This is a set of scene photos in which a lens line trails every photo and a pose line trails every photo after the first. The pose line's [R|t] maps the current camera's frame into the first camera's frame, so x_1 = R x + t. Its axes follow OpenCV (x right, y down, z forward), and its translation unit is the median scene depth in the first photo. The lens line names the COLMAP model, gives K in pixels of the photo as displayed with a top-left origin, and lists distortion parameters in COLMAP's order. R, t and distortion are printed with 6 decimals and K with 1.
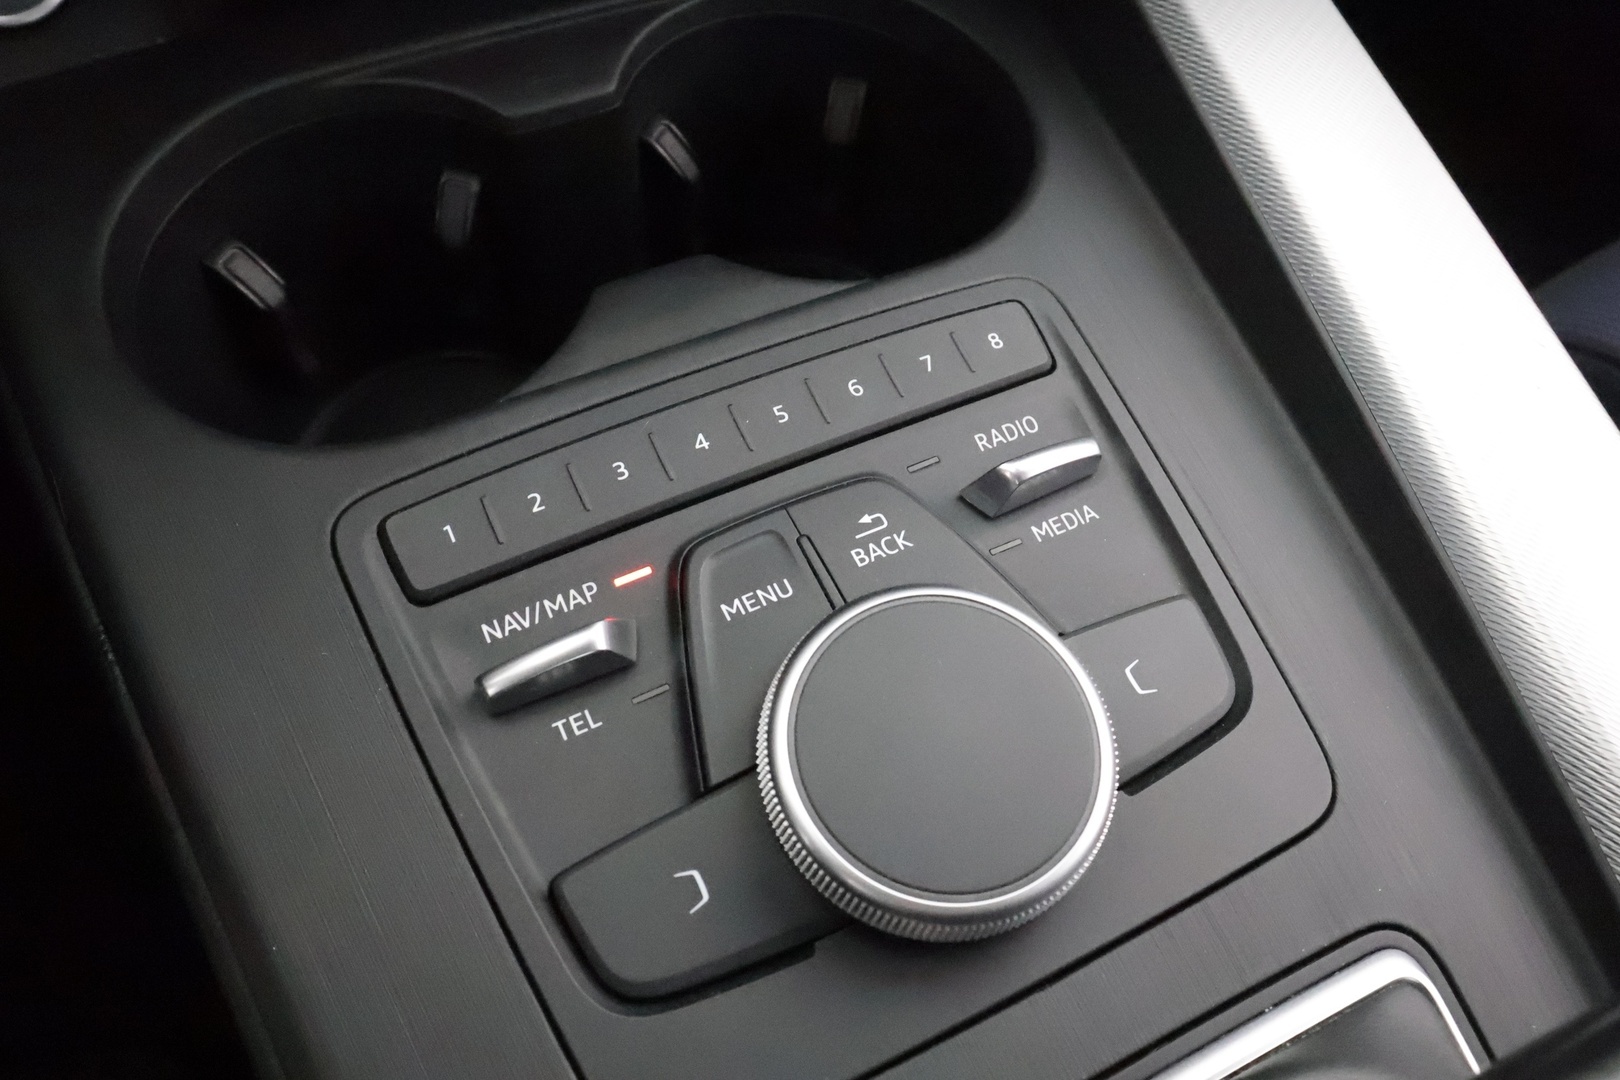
lens RADIAL K [[1195.5, 0, 813.6], [0, 1195.5, 531.4], [0, 0, 1]] dist [0.001630, -0.007357]
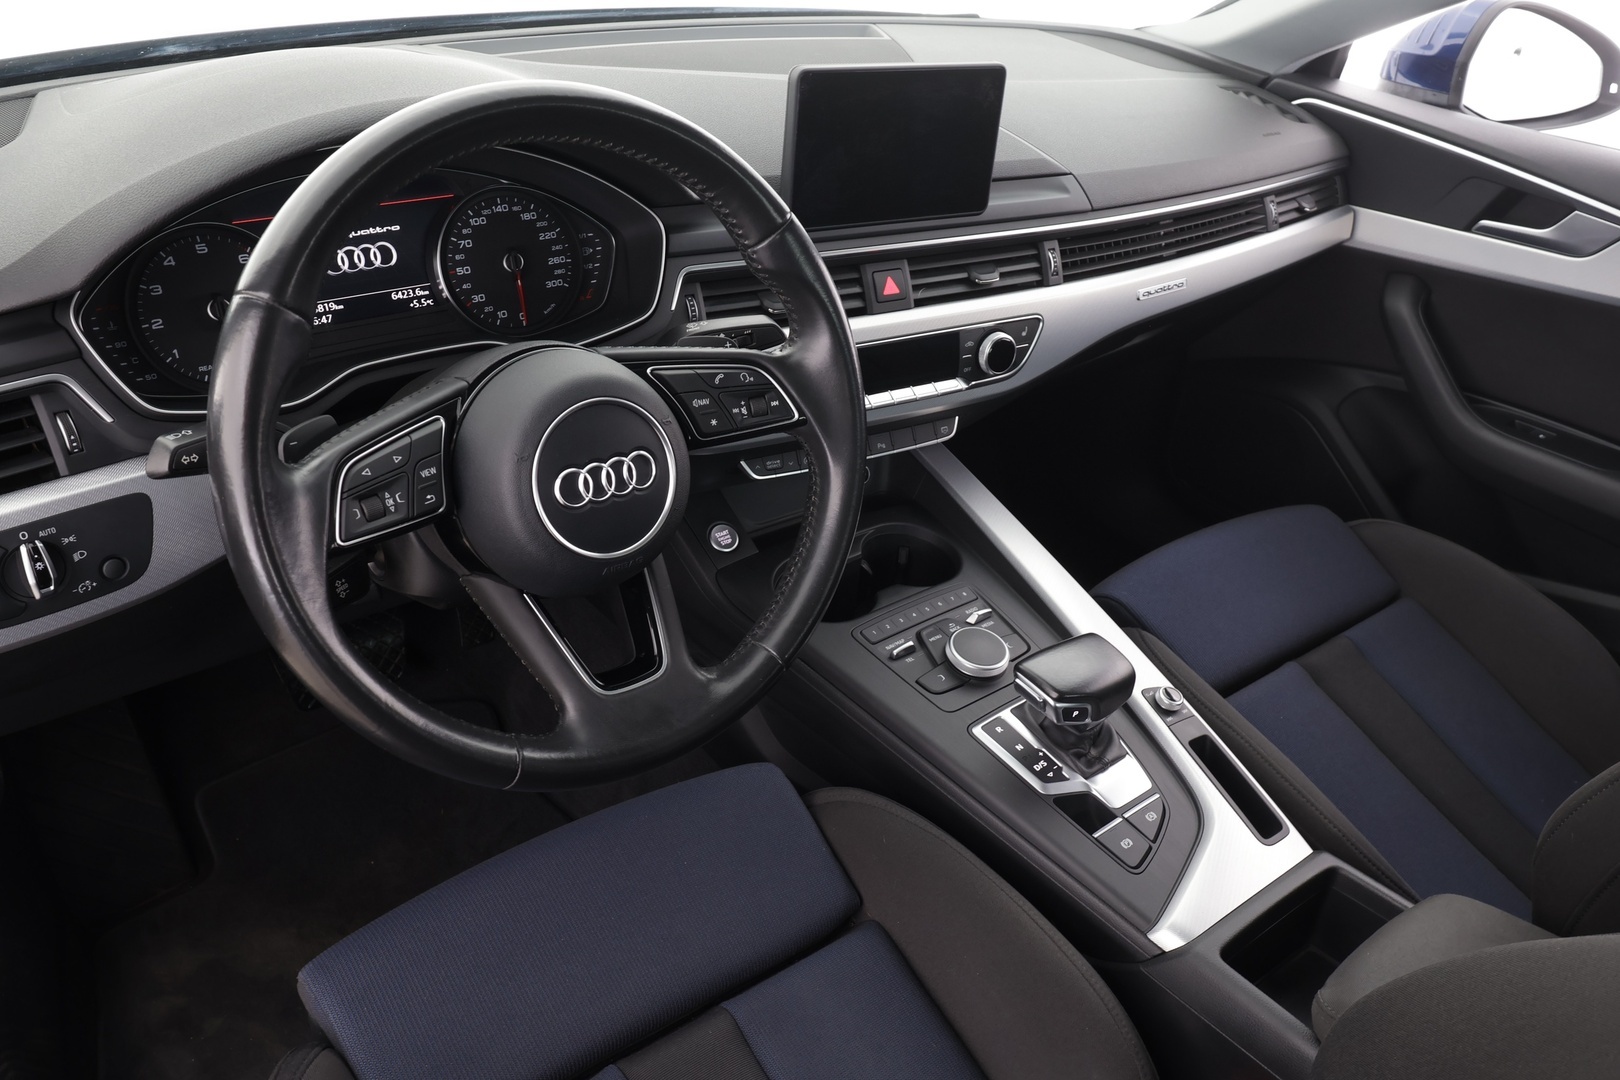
lens RADIAL K [[1268.7, 0, 806.6], [0, 1268.7, 548.7], [0, 0, 1]] dist [0.002267, -0.029140]
pose [[0.979757, -0.086413, 0.180580, -1.541141], [0.148222, 0.919445, -0.364214, 1.608677], [-0.134561, 0.383607, 0.913641, -4.056956]]
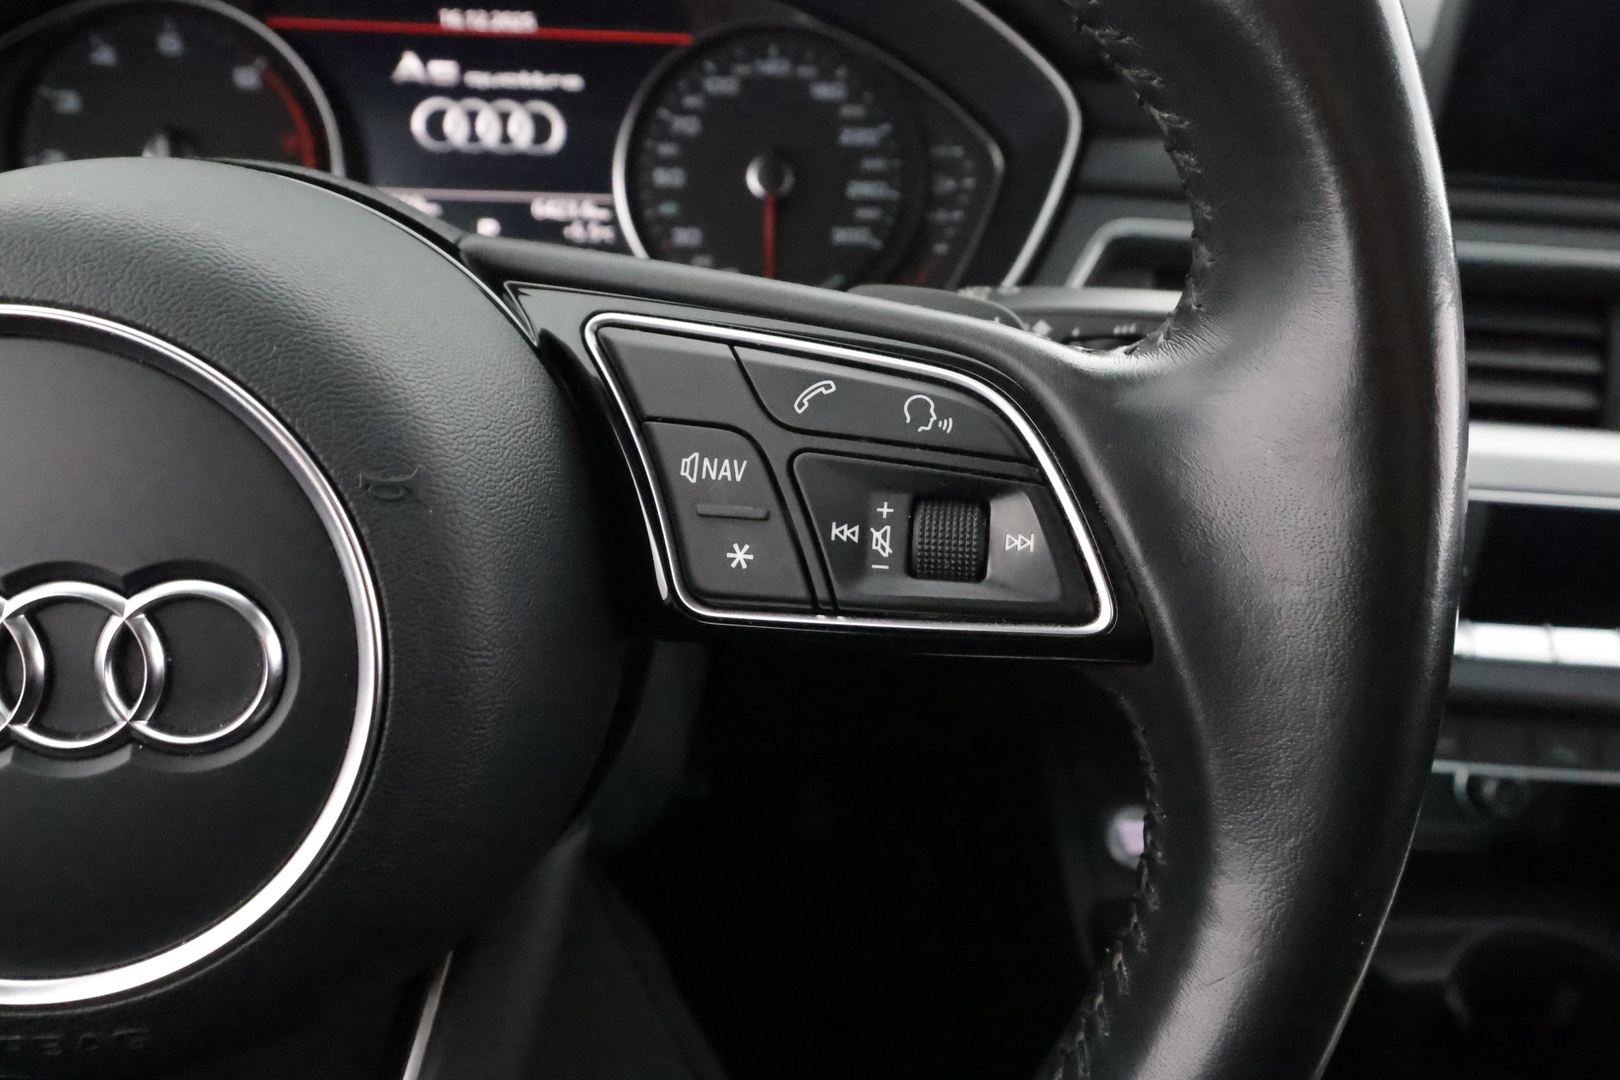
lens RADIAL K [[1195.5, 0, 801.9], [0, 1195.5, 559.7], [0, 0, 1]] dist [0.001630, -0.007357]
pose [[0.923674, 0.165985, -0.345363, -0.734744], [-0.308071, 0.857650, -0.411740, 0.185149], [0.227857, 0.486709, 0.843324, -1.423582]]
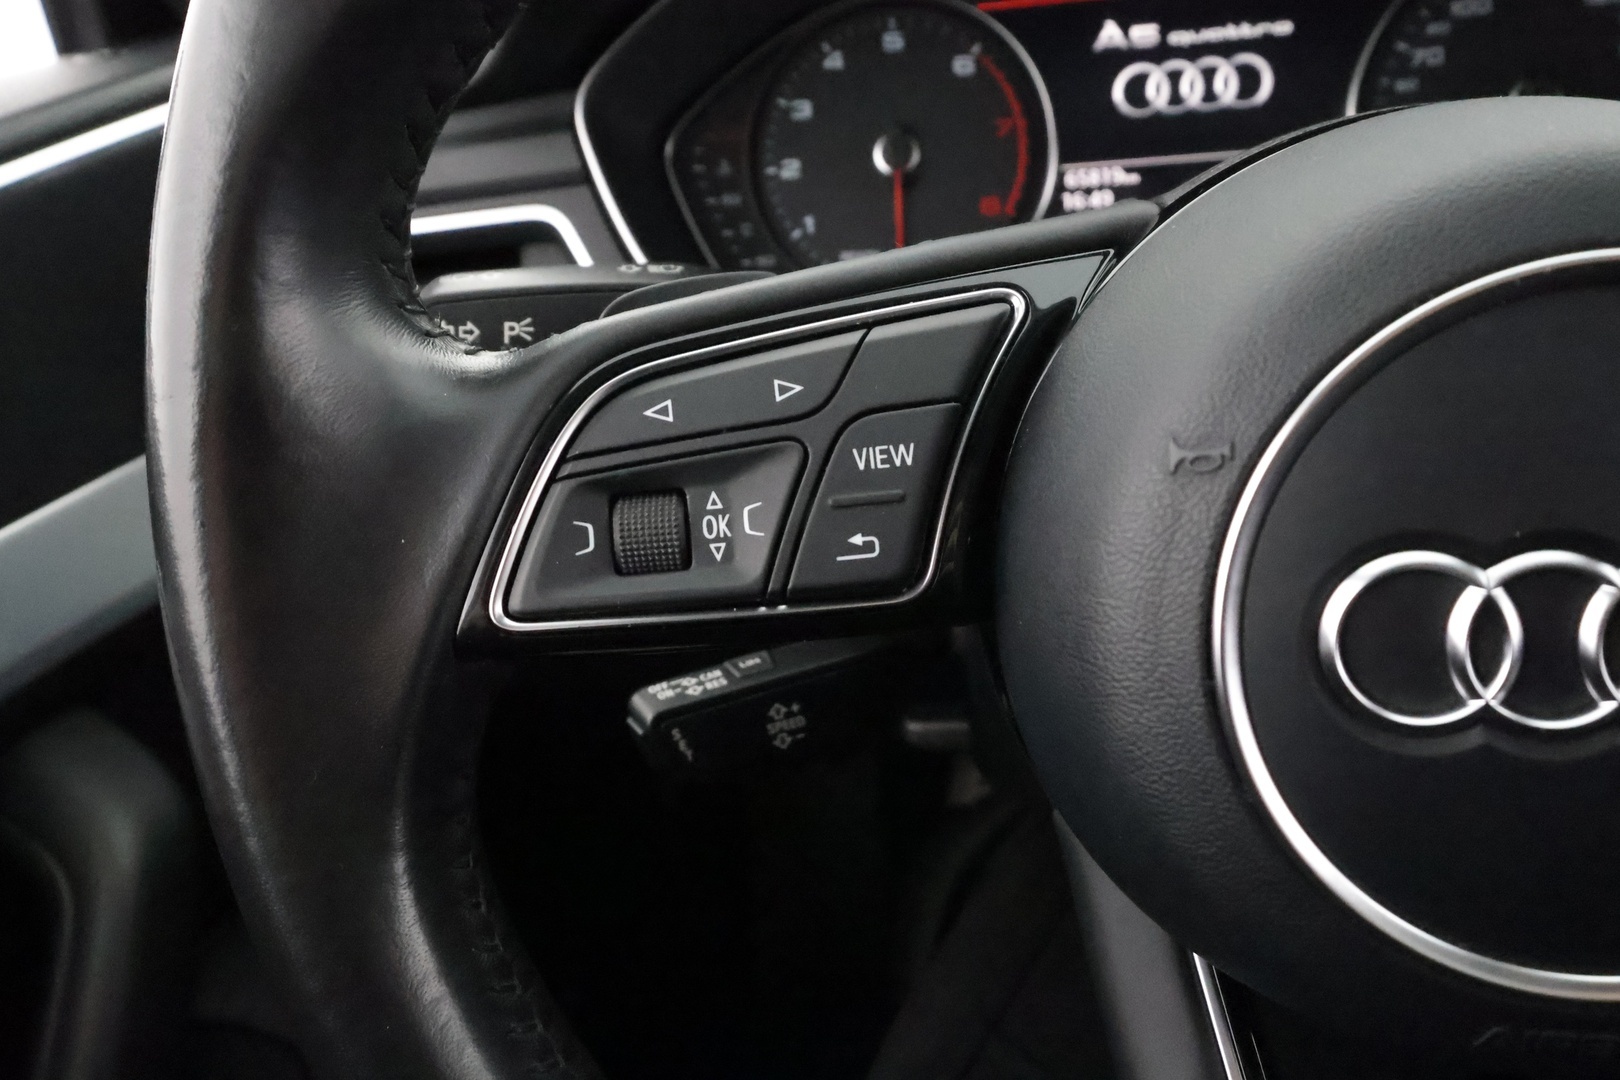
lens RADIAL K [[1195.5, 0, 798.9], [0, 1195.5, 558.9], [0, 0, 1]] dist [0.001630, -0.007357]
pose [[0.811354, 0.148703, -0.565325, -1.422444], [-0.374767, 0.874523, -0.307830, 0.436957], [0.448615, 0.461624, 0.765276, -1.649473]]
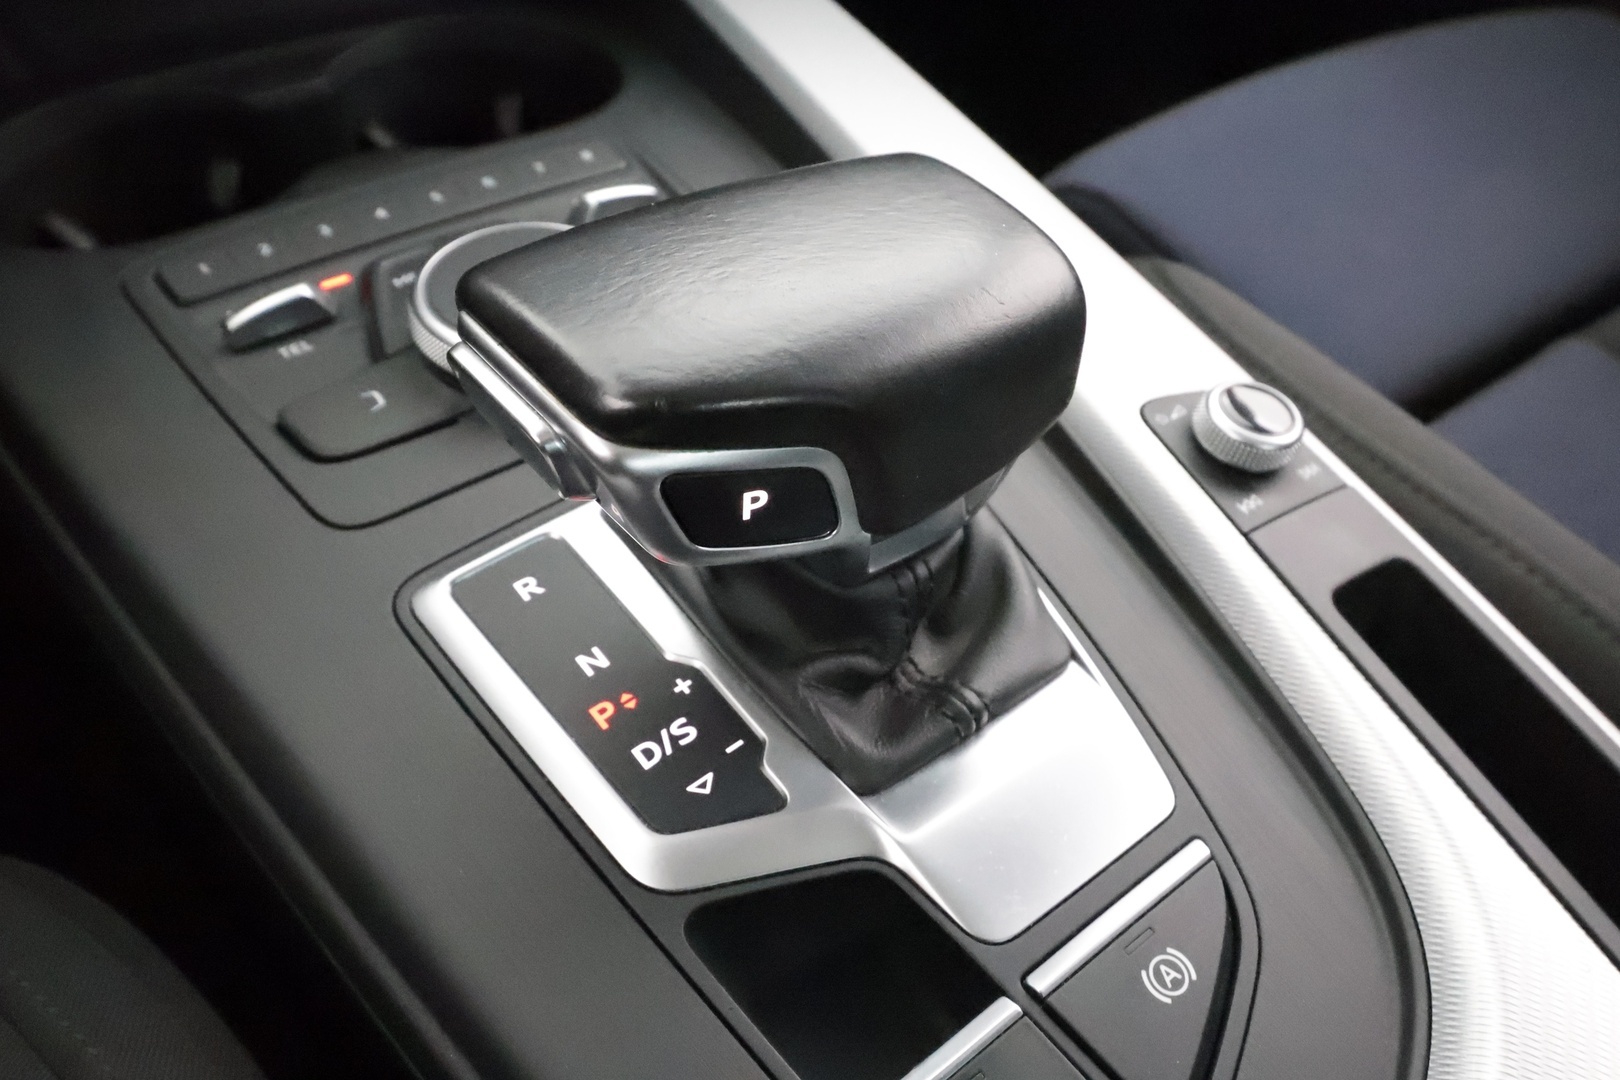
lens RADIAL K [[1195.5, 0, 807.7], [0, 1195.5, 538.1], [0, 0, 1]] dist [0.001630, -0.007357]
pose [[0.981099, -0.167516, 0.096867, 0.229963], [0.186632, 0.951396, -0.244977, 0.824856], [-0.051122, 0.258425, 0.964678, -0.382661]]
